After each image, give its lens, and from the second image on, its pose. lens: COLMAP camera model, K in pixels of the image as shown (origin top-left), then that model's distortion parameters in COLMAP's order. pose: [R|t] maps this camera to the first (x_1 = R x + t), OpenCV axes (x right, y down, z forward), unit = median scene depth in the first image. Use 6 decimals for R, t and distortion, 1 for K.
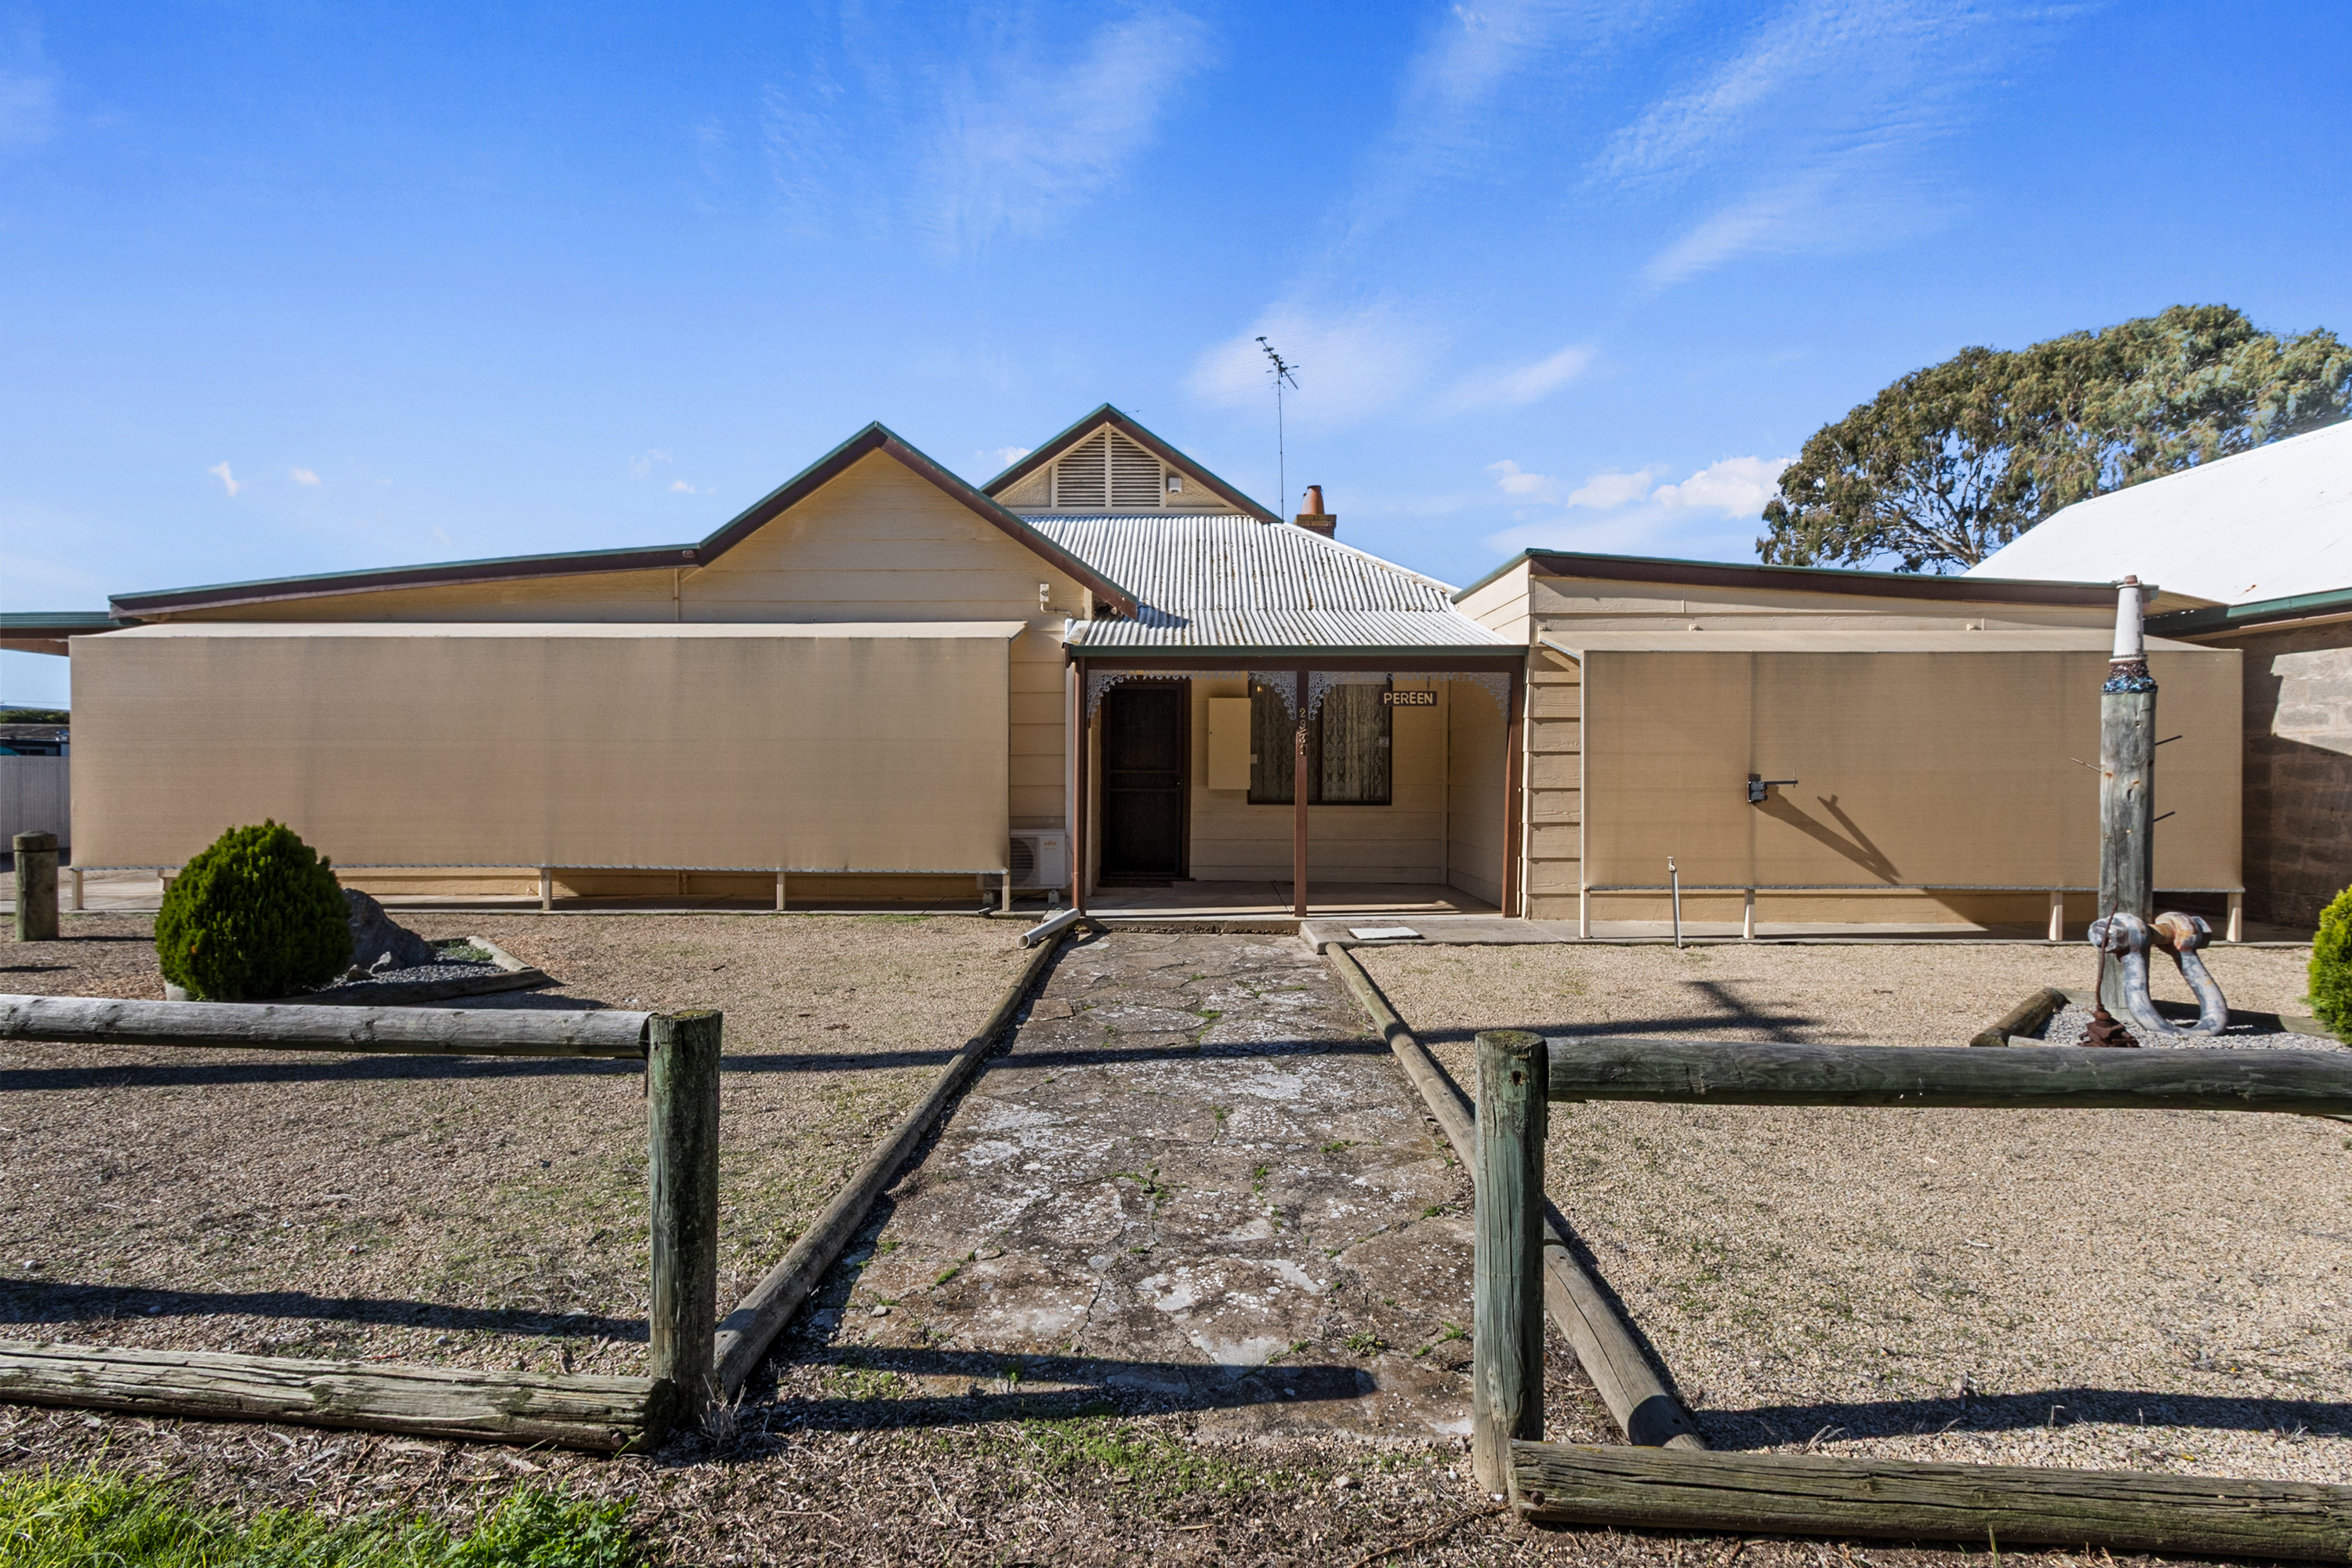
lens RADIAL K [[1089.3, 0, 1187.8], [0, 1089.3, 780.9], [0, 0, 1]] dist [0.005349, -0.000542]
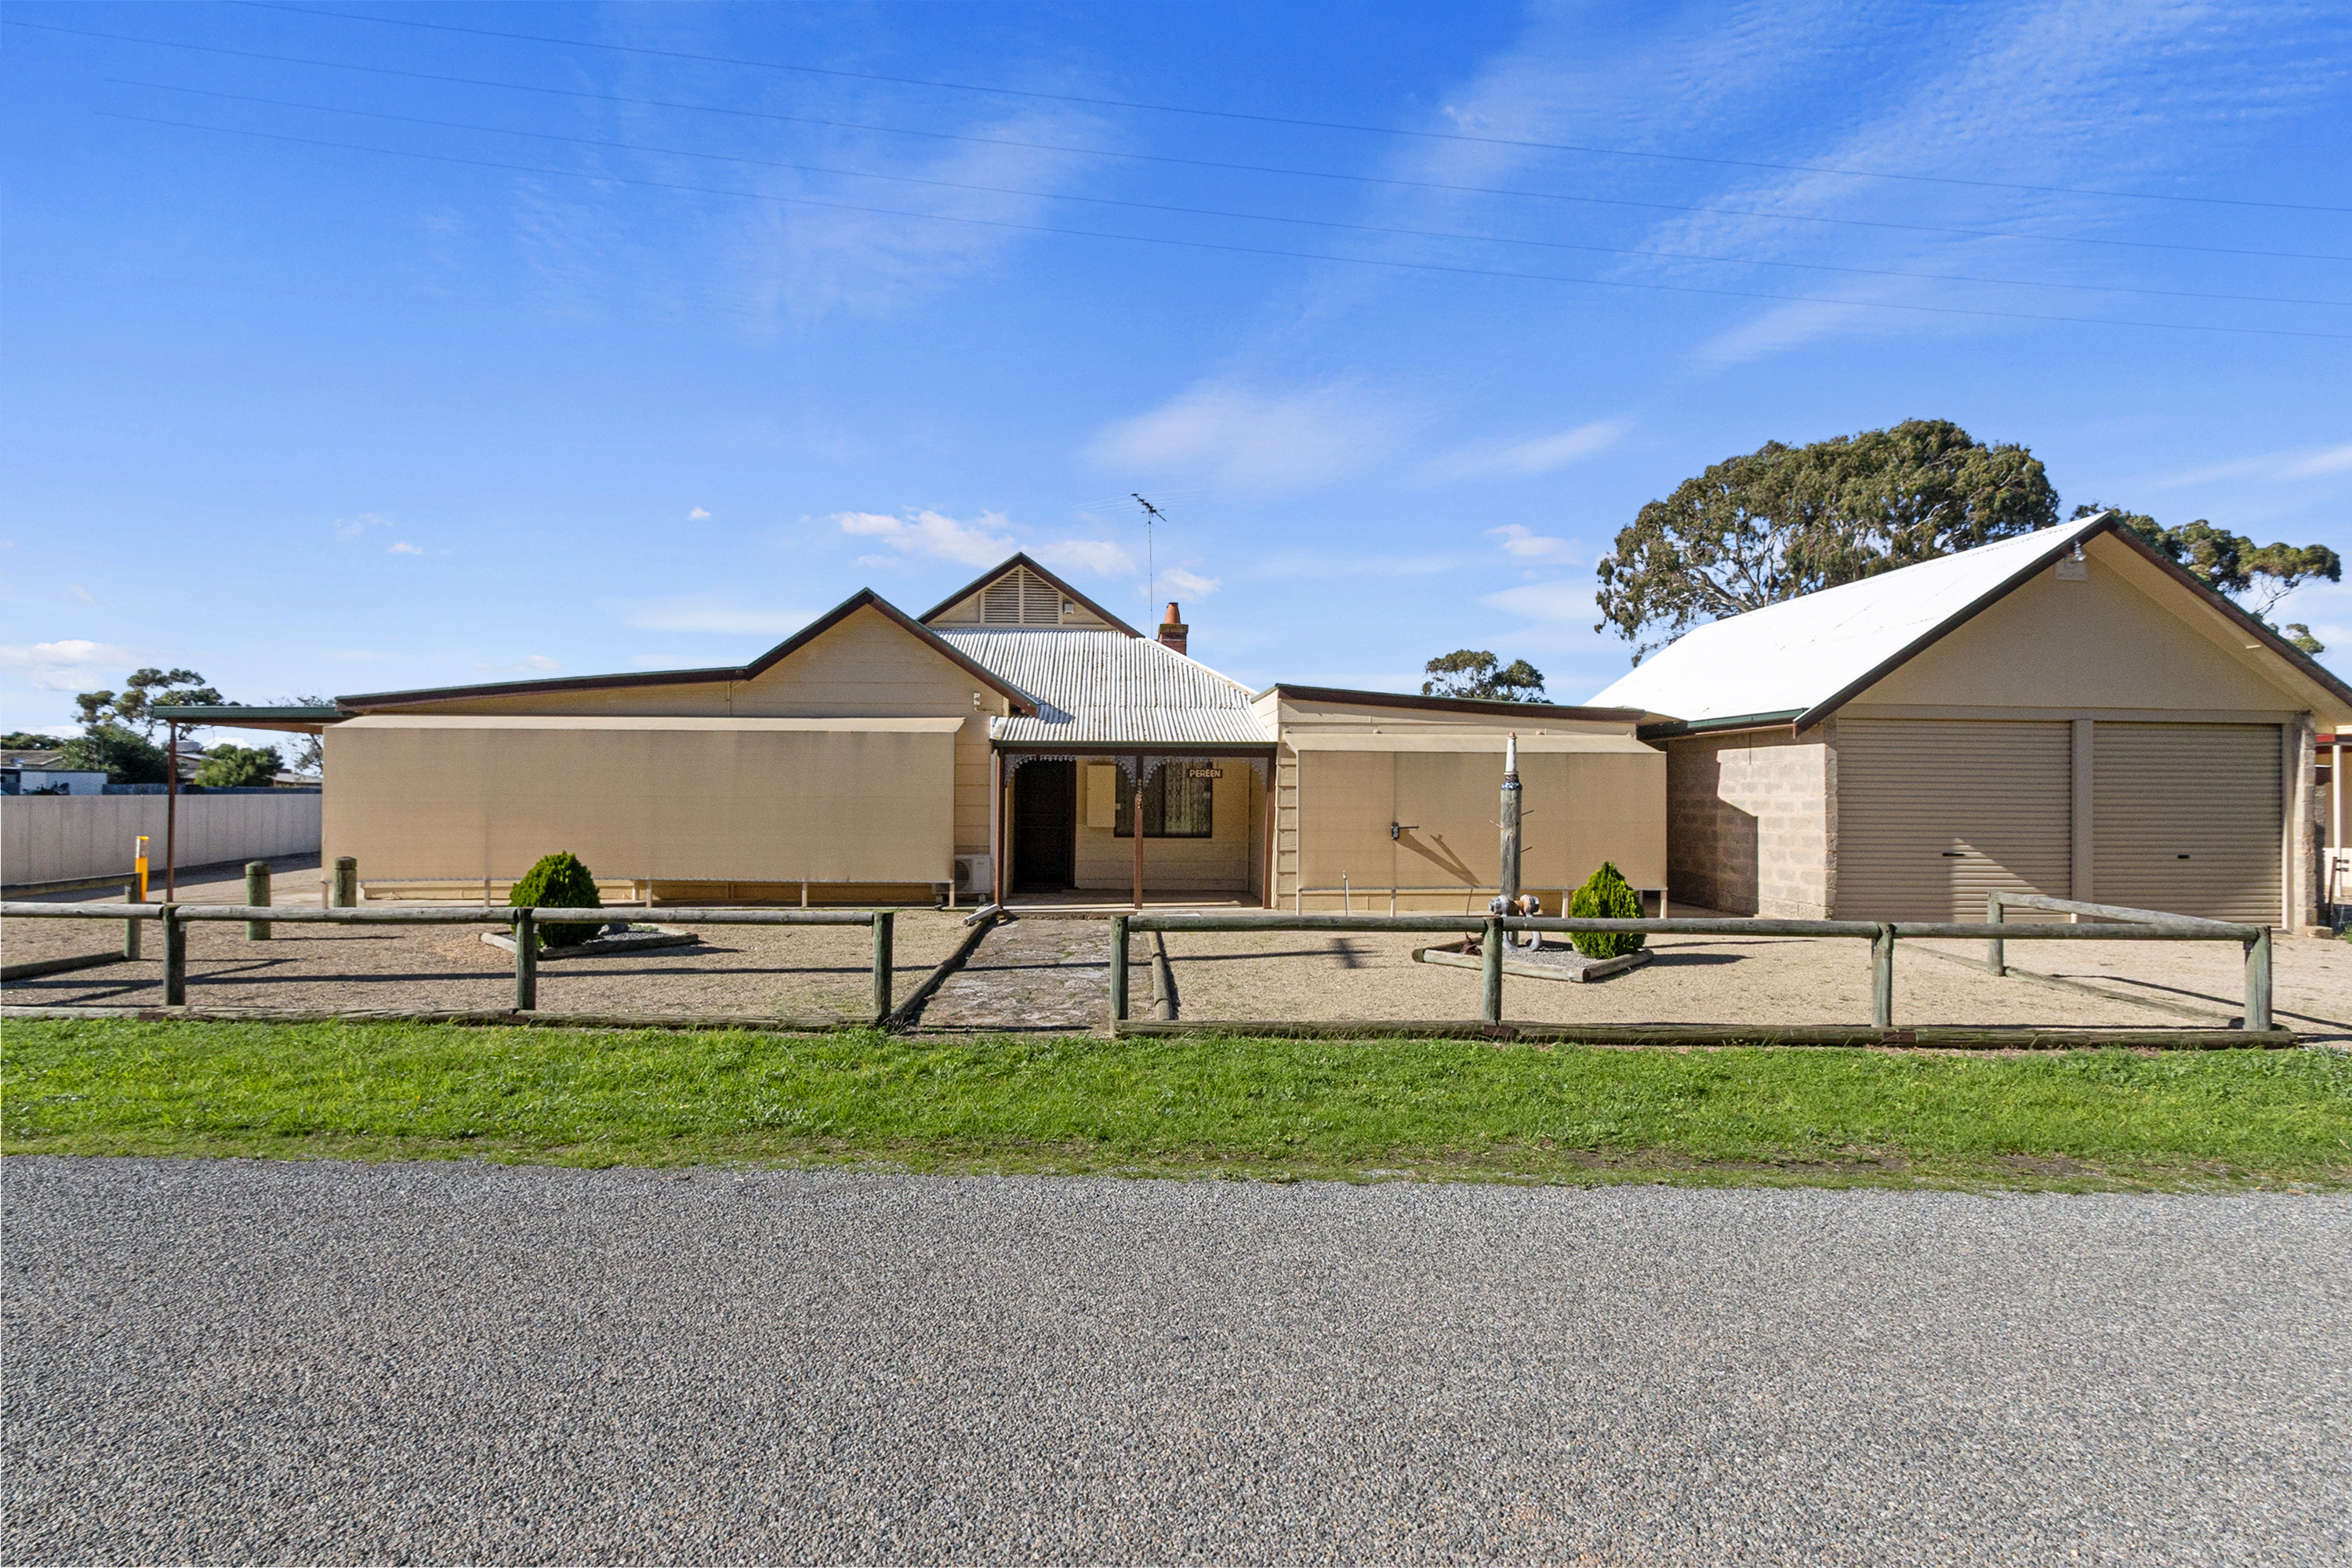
lens RADIAL K [[1089.3, 0, 1180.9], [0, 1089.3, 780.5], [0, 0, 1]] dist [0.005349, -0.000542]
pose [[0.997735, 0.003440, 0.067172, 0.053748], [-0.002114, 0.999802, -0.019798, -0.030843], [-0.067227, 0.019611, 0.997545, -0.565511]]
